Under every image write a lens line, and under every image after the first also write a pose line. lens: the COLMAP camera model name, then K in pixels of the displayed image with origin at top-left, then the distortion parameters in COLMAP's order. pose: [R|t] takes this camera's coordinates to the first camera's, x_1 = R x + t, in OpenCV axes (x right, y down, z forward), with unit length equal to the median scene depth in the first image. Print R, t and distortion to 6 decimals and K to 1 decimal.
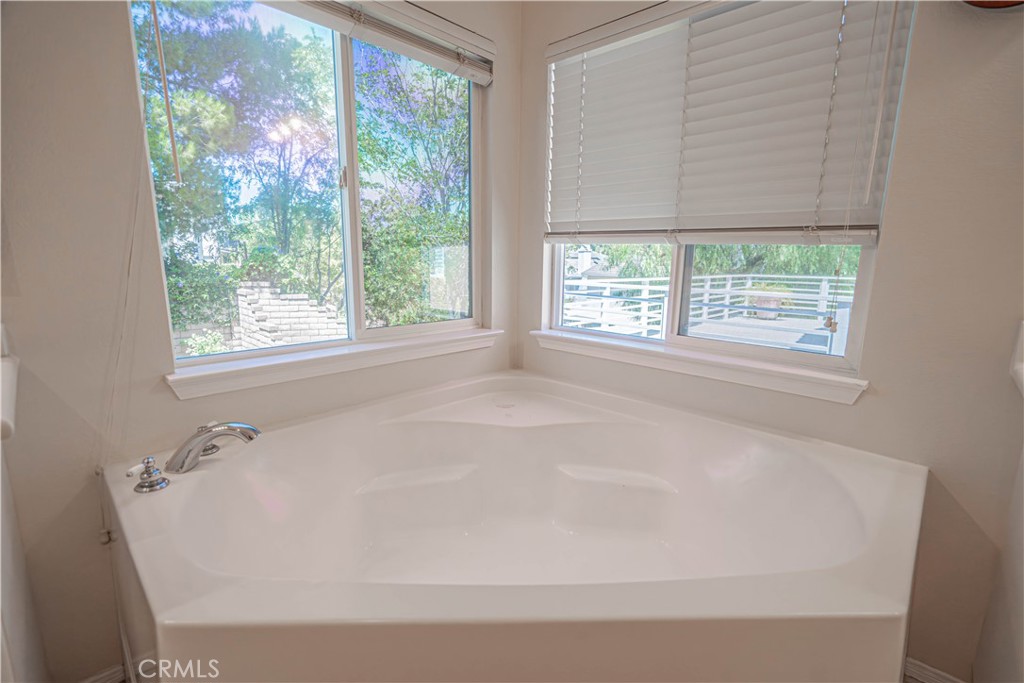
lens RADIAL K [[460.7, 0, 514.1], [0, 460.7, 345.5], [0, 0, 1]] dist [-0.000416, 0.000255]
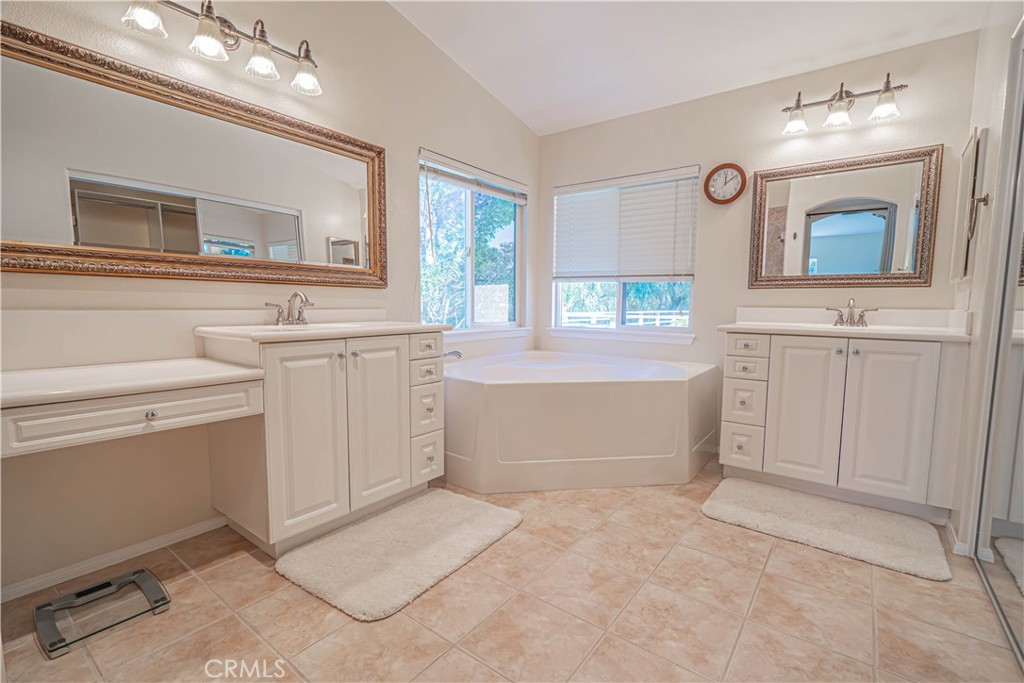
lens RADIAL K [[460.7, 0, 510.6], [0, 460.7, 342.8], [0, 0, 1]] dist [-0.000416, 0.000255]
pose [[0.993522, -0.016289, 0.112465, -0.346478], [0.027135, 0.995050, -0.095595, 0.221372], [-0.110351, 0.098027, 0.989047, -0.913735]]
